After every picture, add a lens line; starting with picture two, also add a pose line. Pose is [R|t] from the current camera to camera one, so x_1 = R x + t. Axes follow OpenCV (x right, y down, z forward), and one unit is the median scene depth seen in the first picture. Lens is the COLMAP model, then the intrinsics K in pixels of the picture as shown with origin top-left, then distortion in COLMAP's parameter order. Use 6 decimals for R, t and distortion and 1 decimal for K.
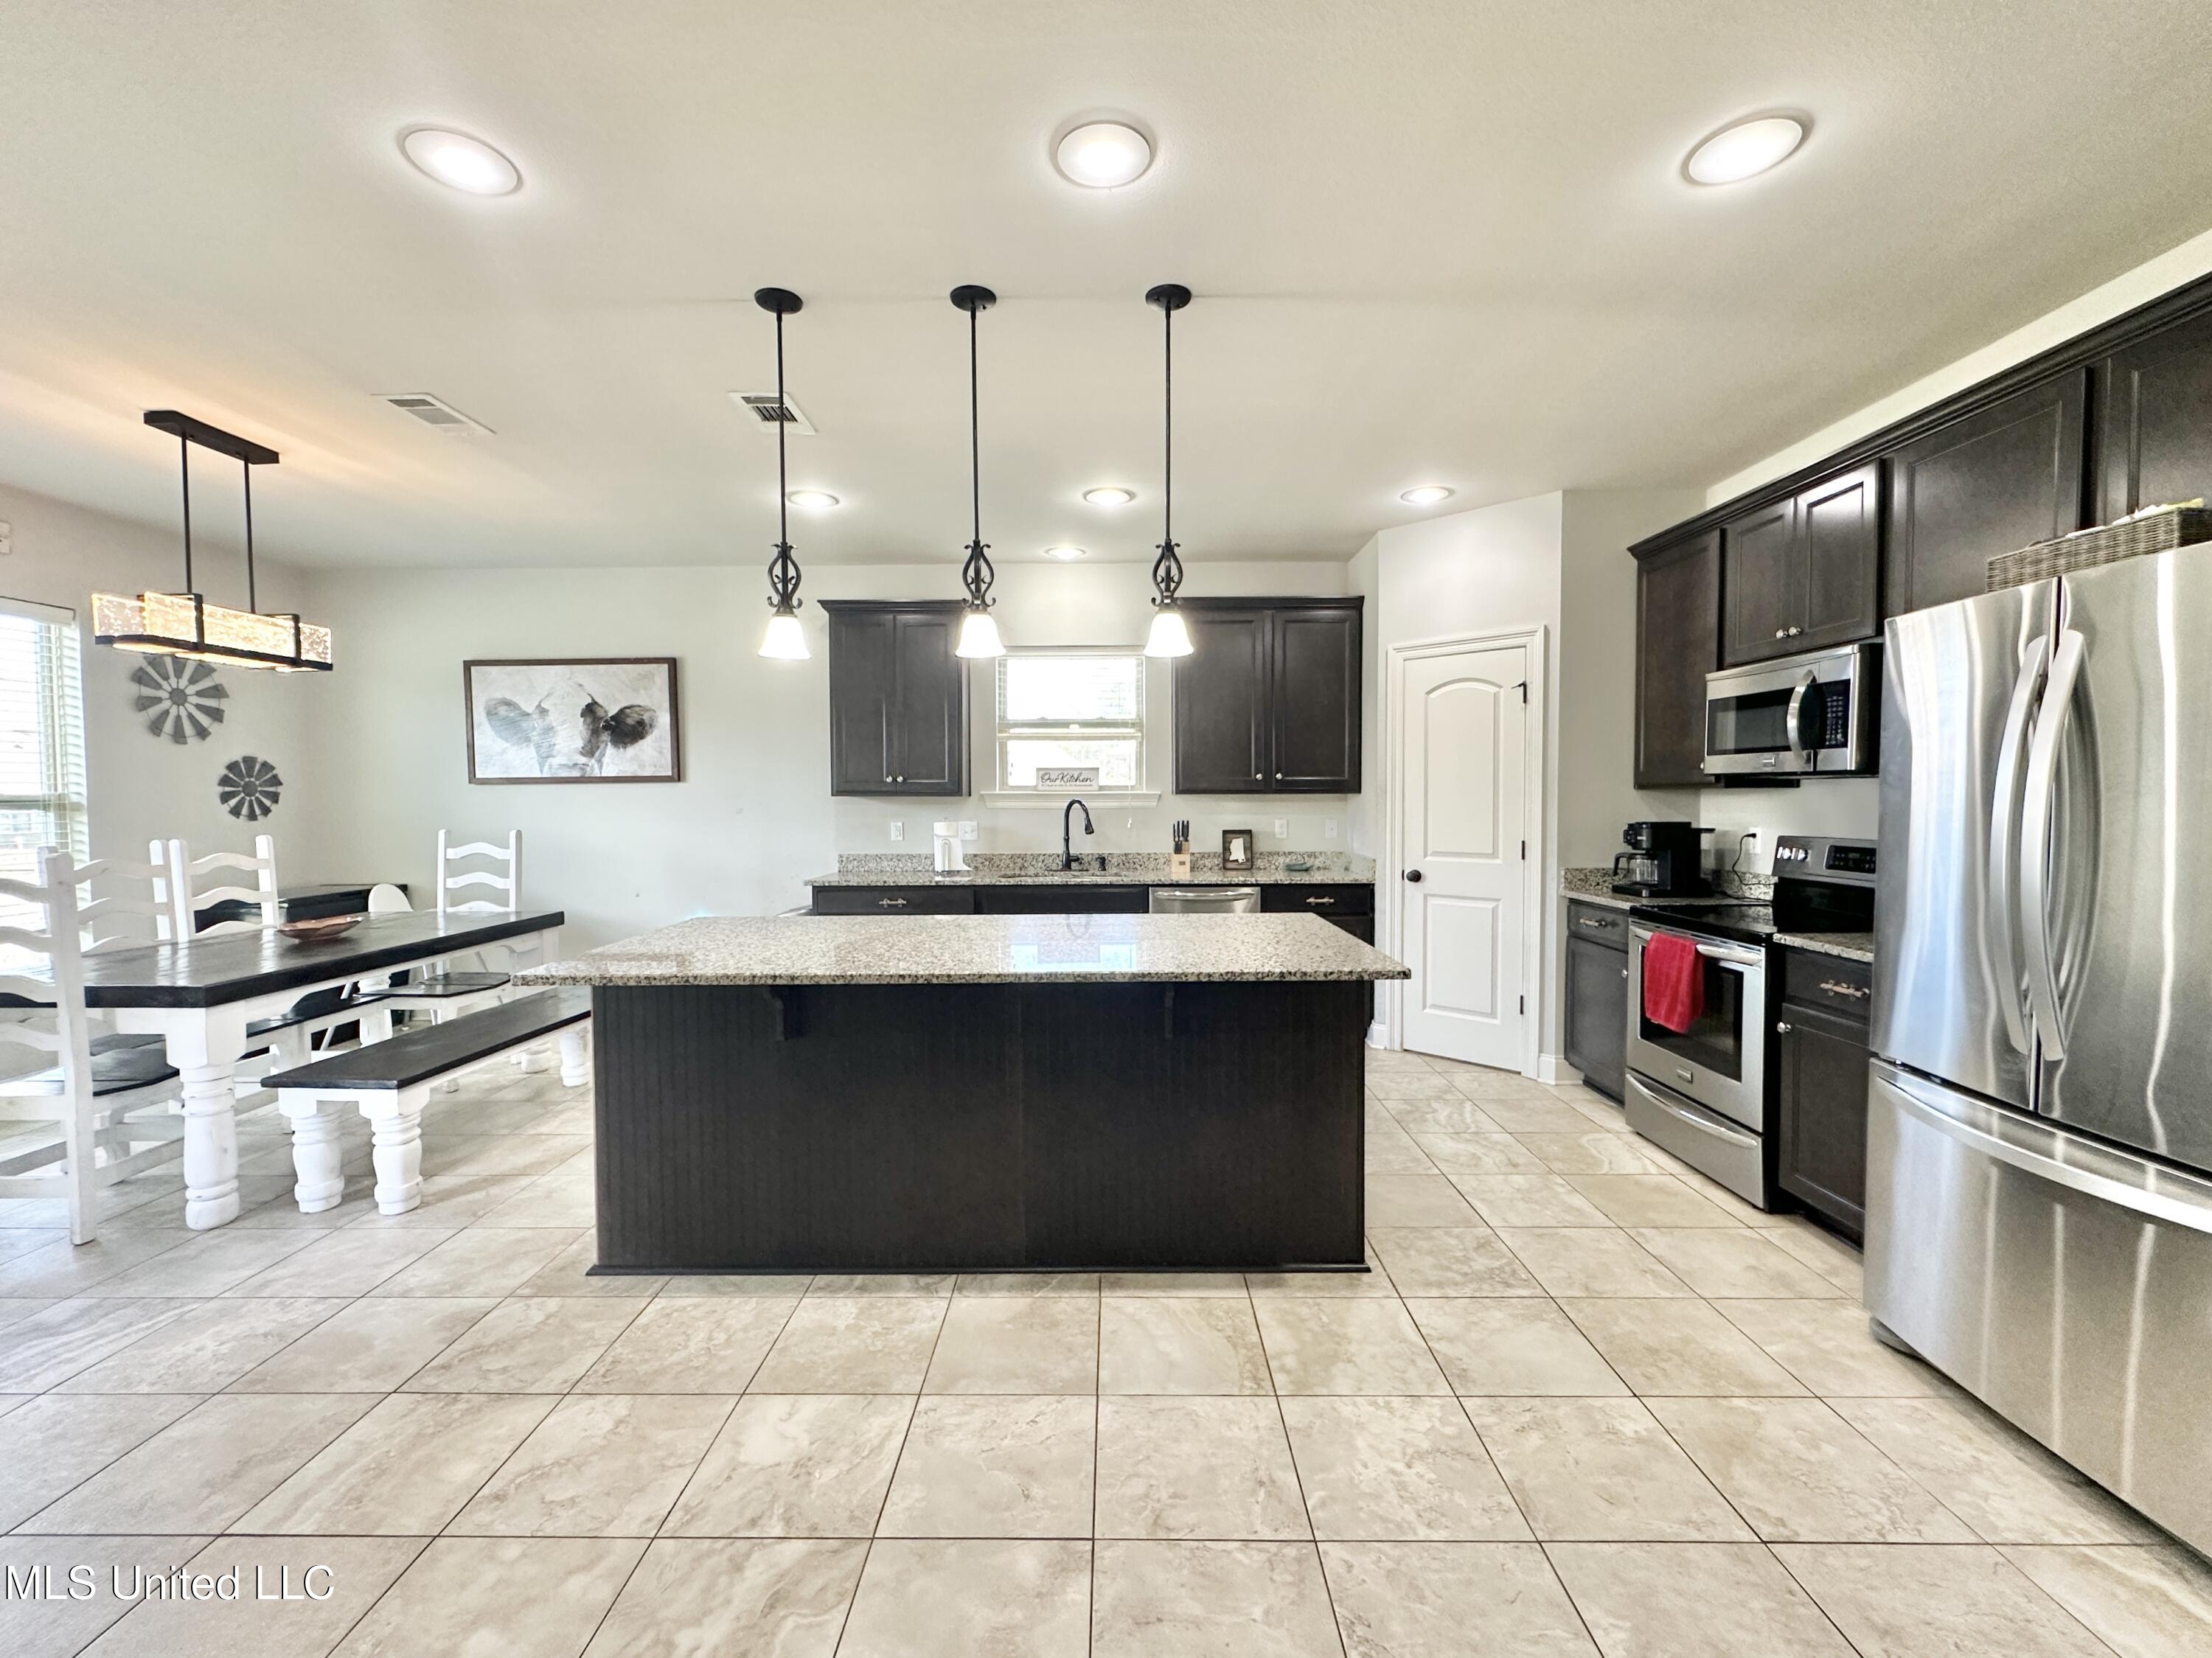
lens RADIAL K [[904.8, 0, 1103.1], [0, 904.8, 830.9], [0, 0, 1]] dist [-0.007649, -0.000250]
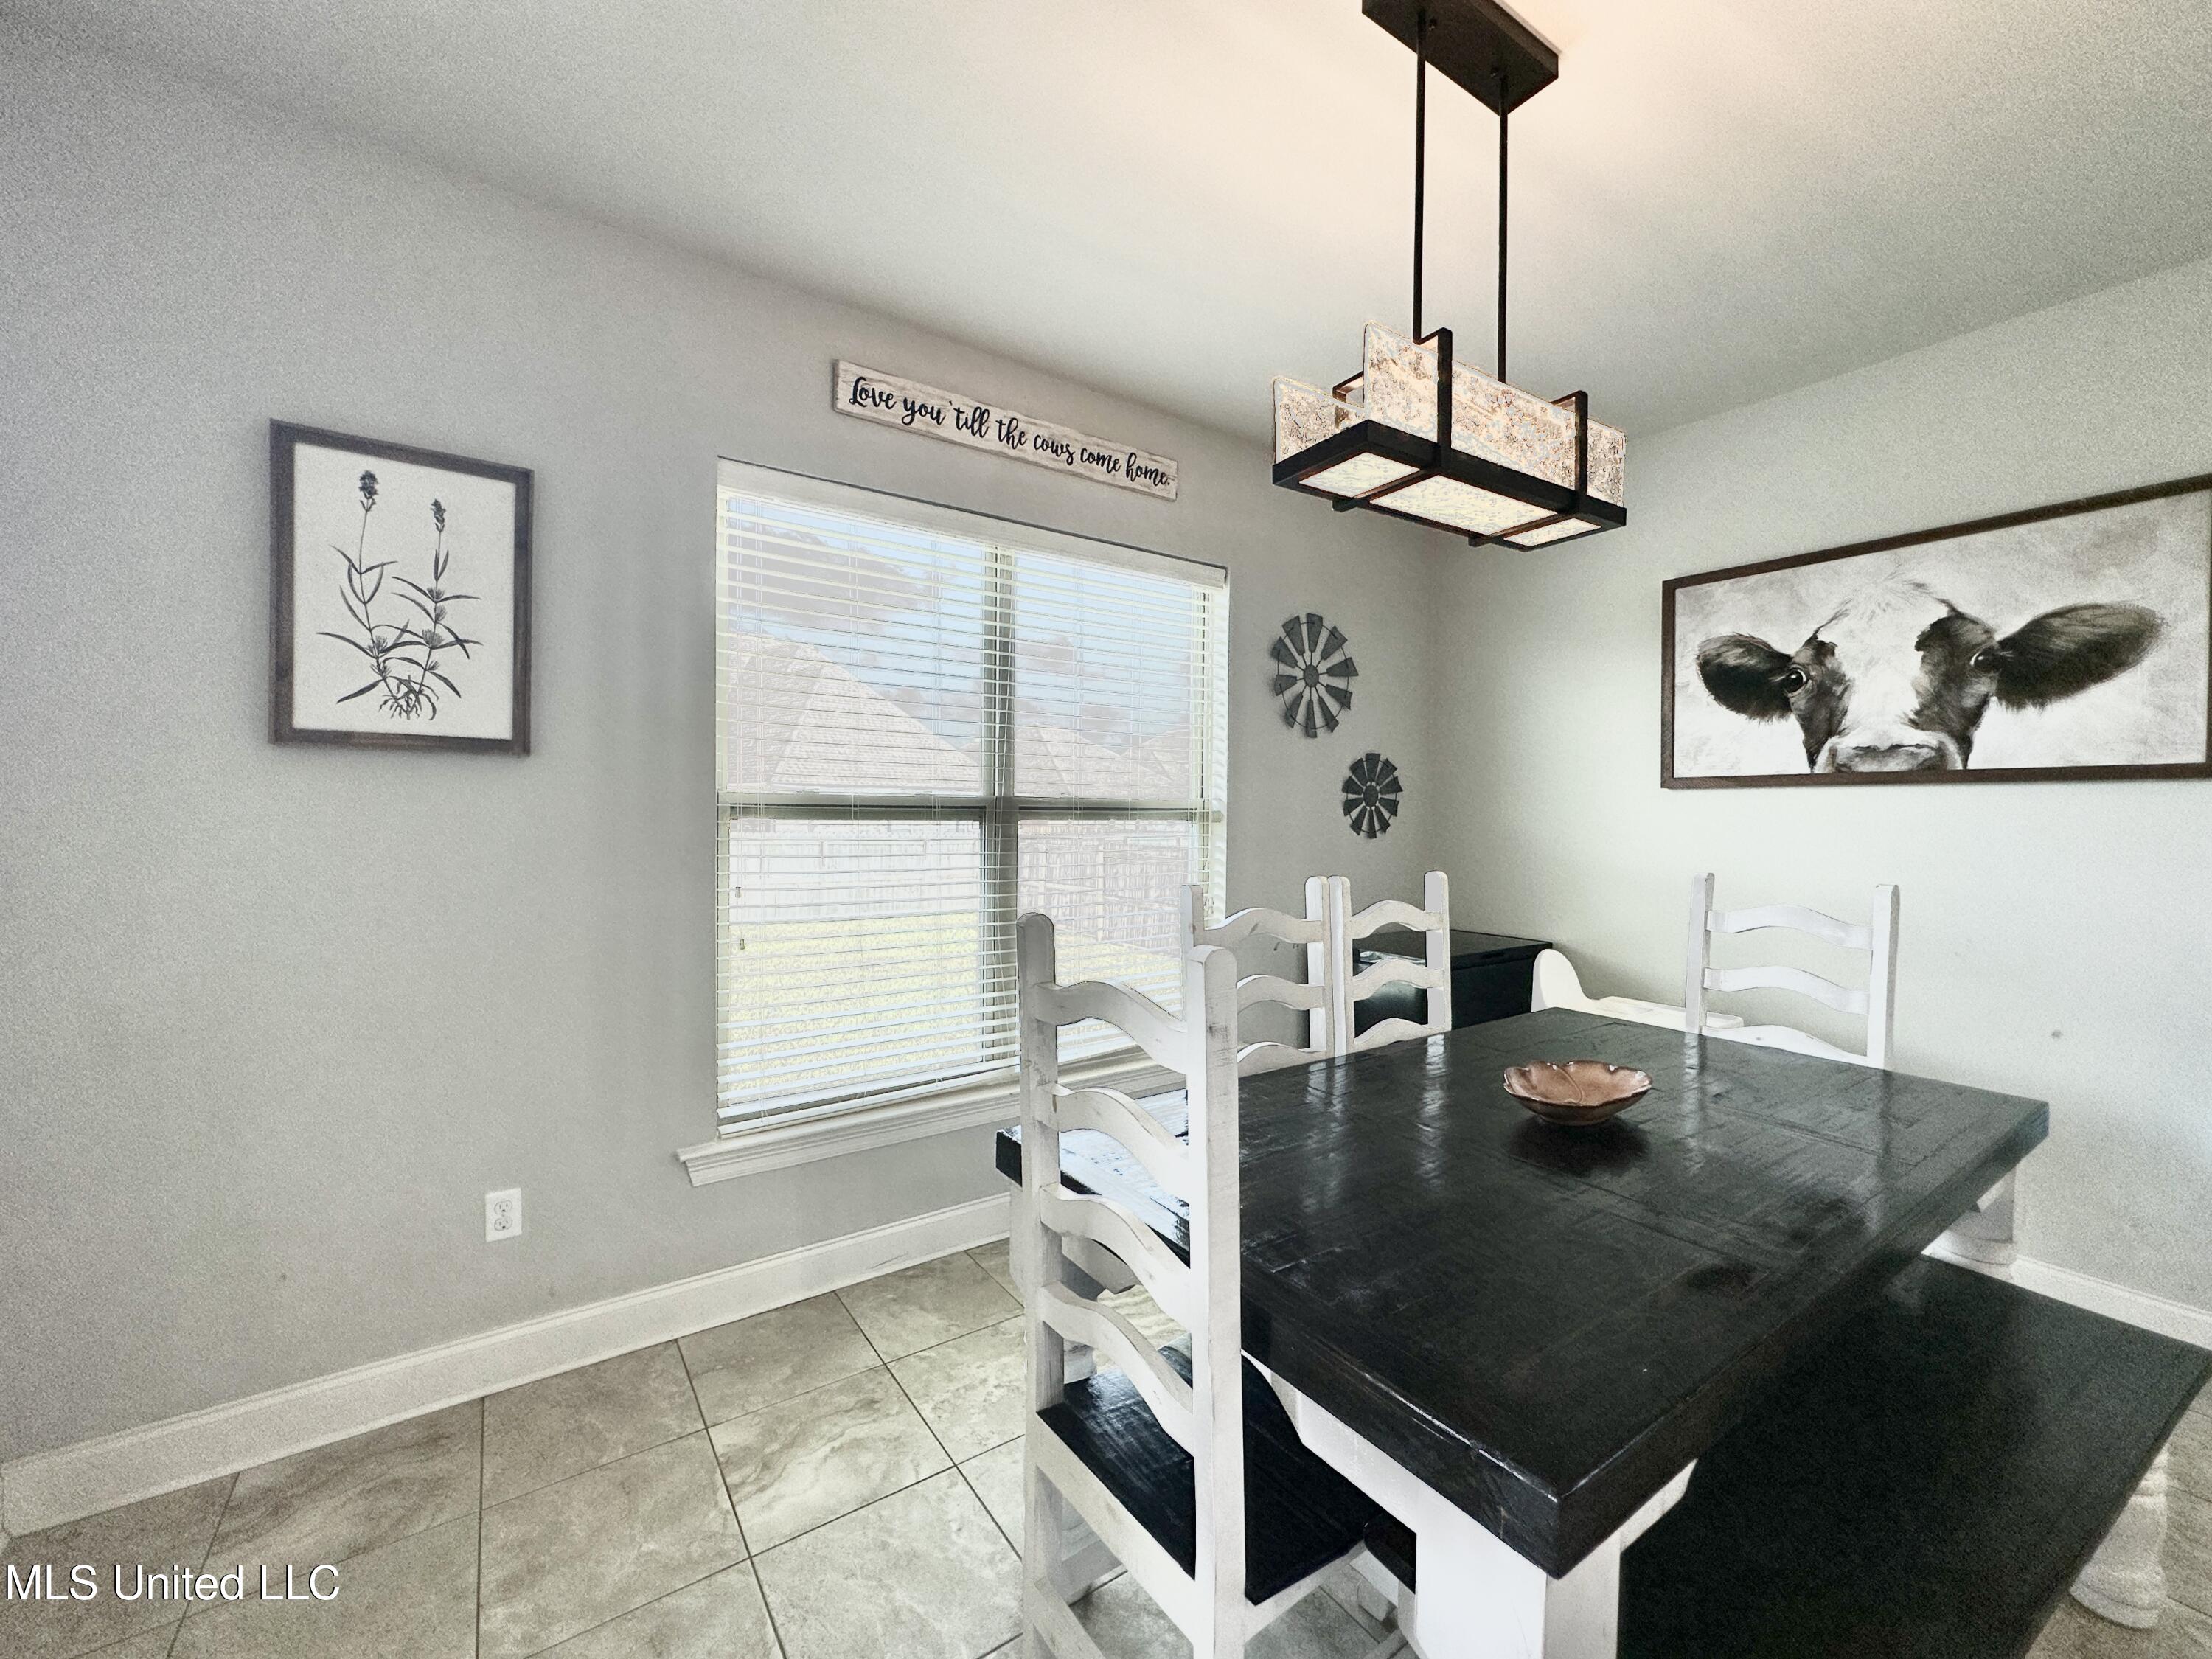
lens RADIAL K [[904.8, 0, 1105.6], [0, 904.8, 826.8], [0, 0, 1]] dist [-0.007649, -0.000250]
pose [[0.571790, 0.025599, -0.820000, -0.460249], [-0.043791, 0.999041, 0.000652, -0.011872], [0.819230, 0.035535, 0.572362, 0.388647]]
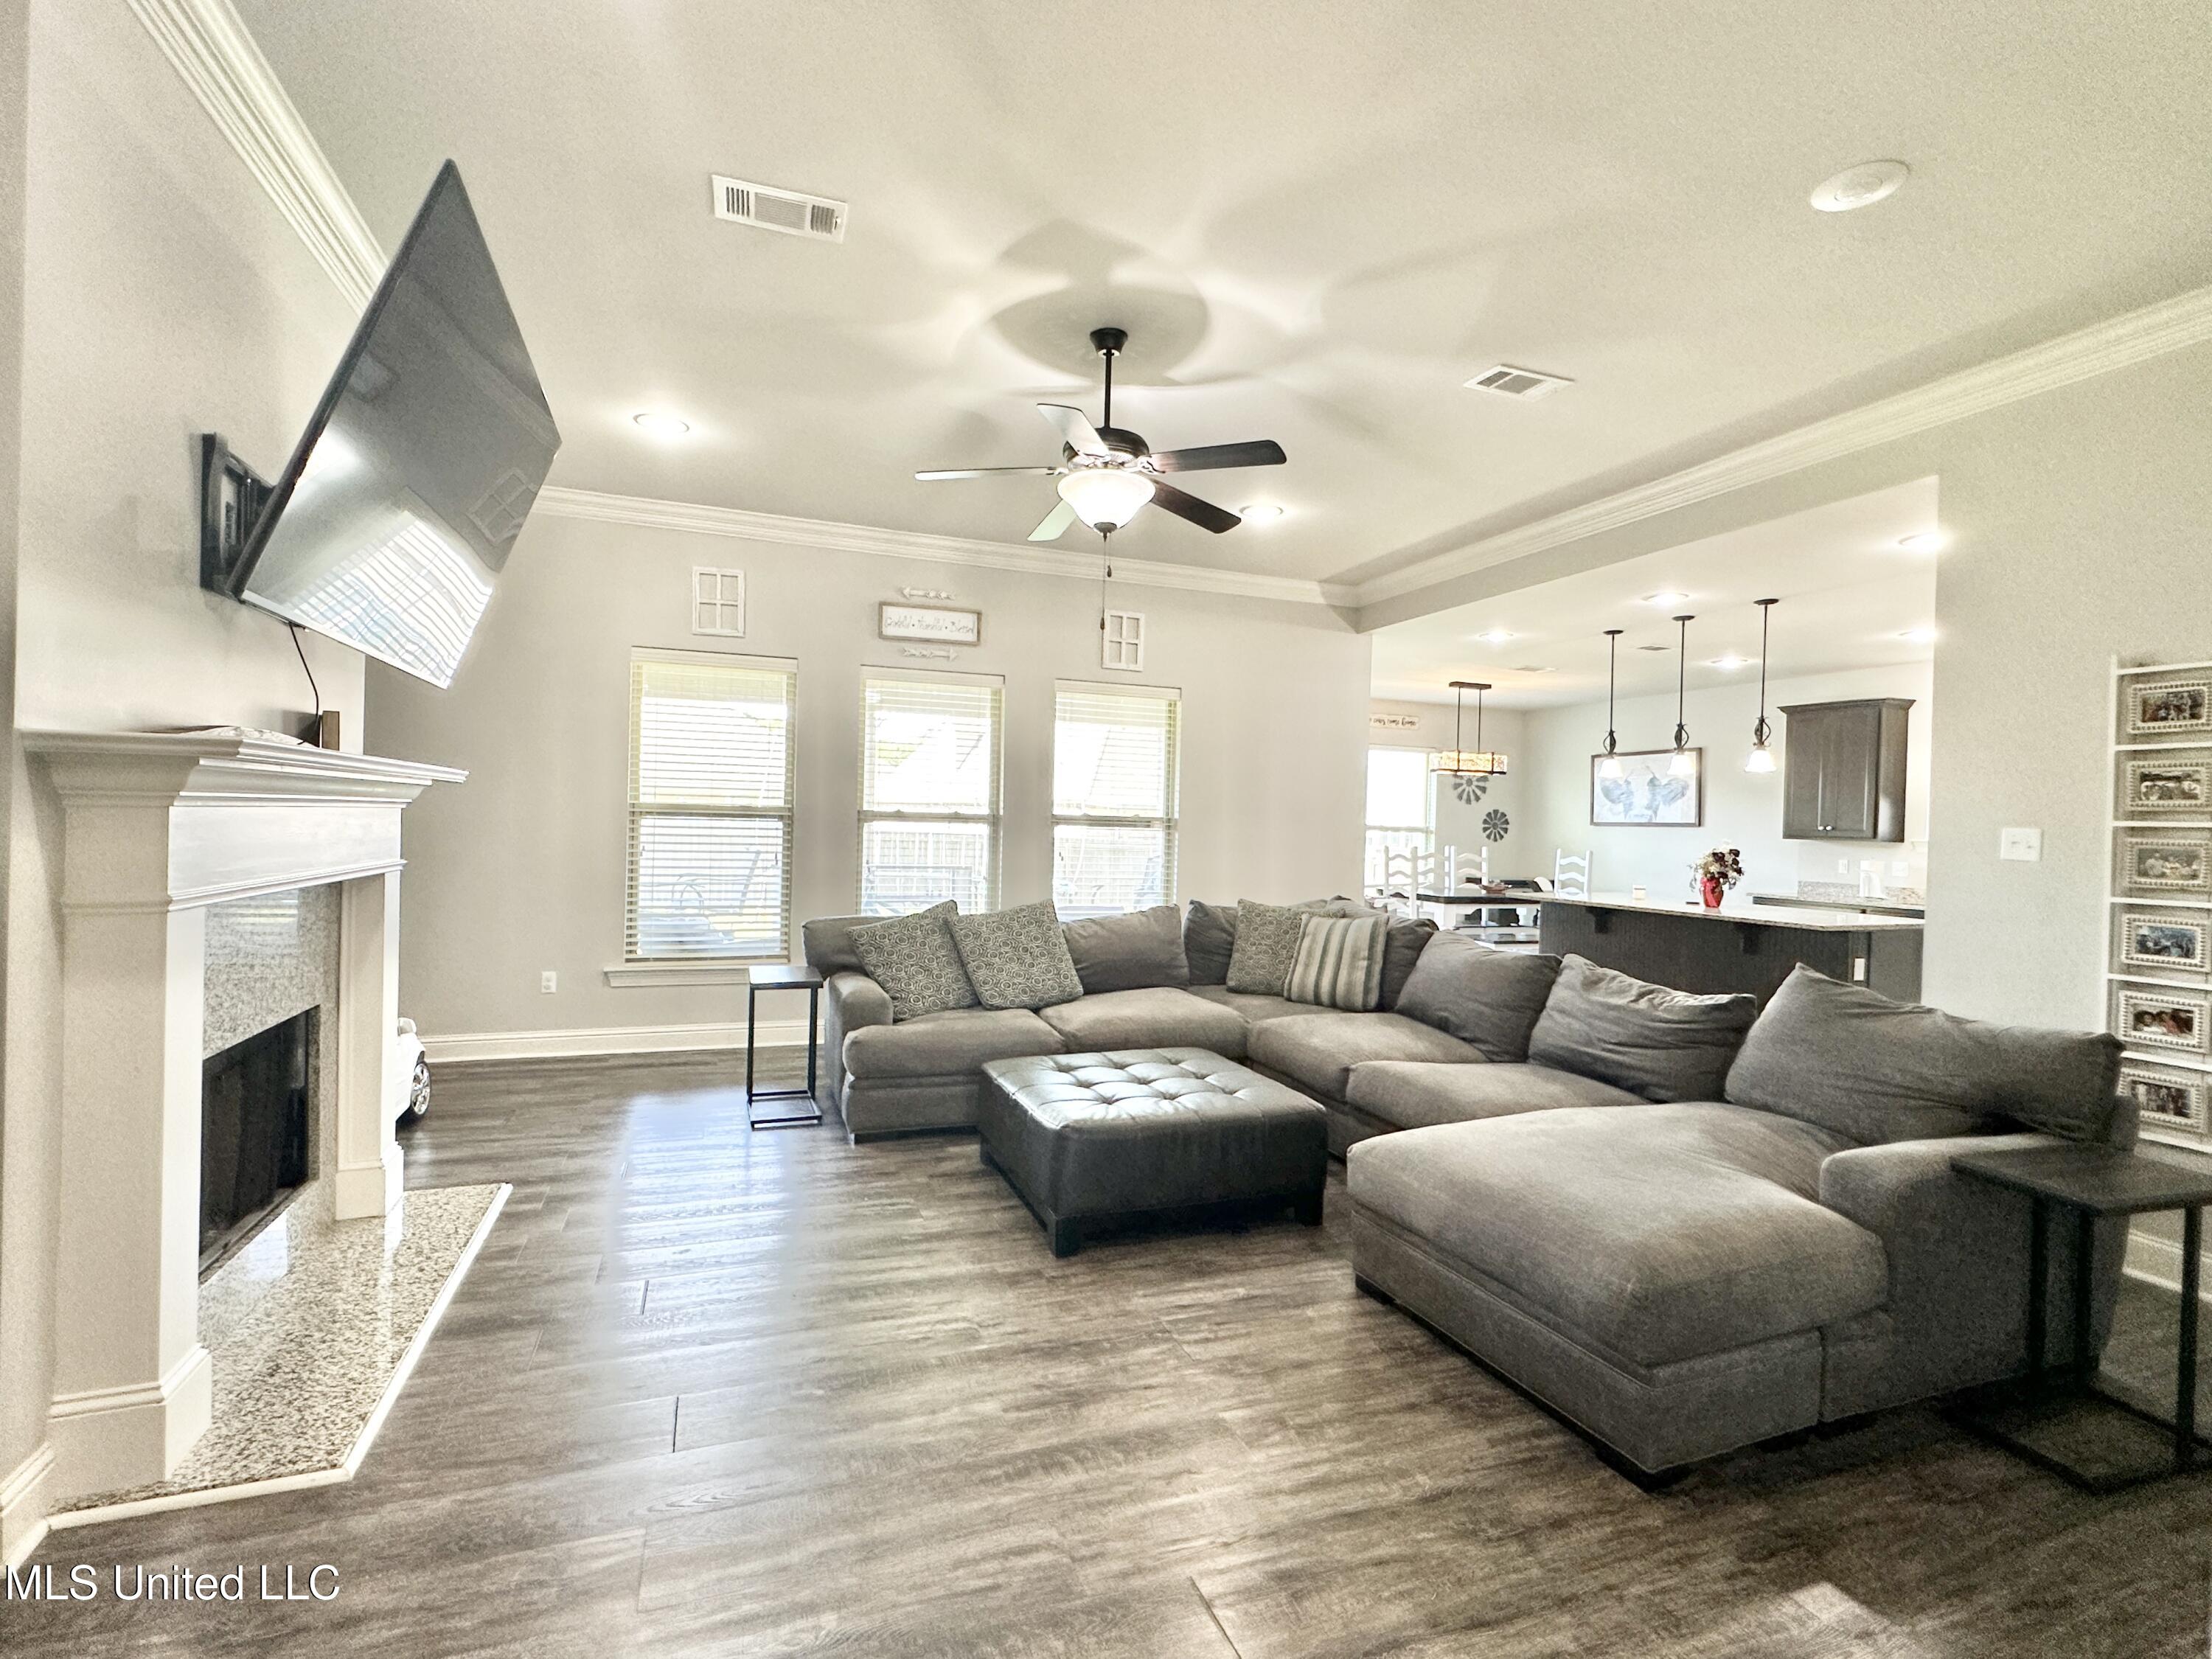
lens RADIAL K [[1016.4, 0, 1102.3], [0, 1016.4, 826.6], [0, 0, 1]] dist [-0.002155, -0.000061]
pose [[0.349934, 0.019694, -0.936567, 0.869861], [-0.065974, 0.997815, -0.003669, 0.021111], [0.934448, 0.063073, 0.350468, -0.614353]]
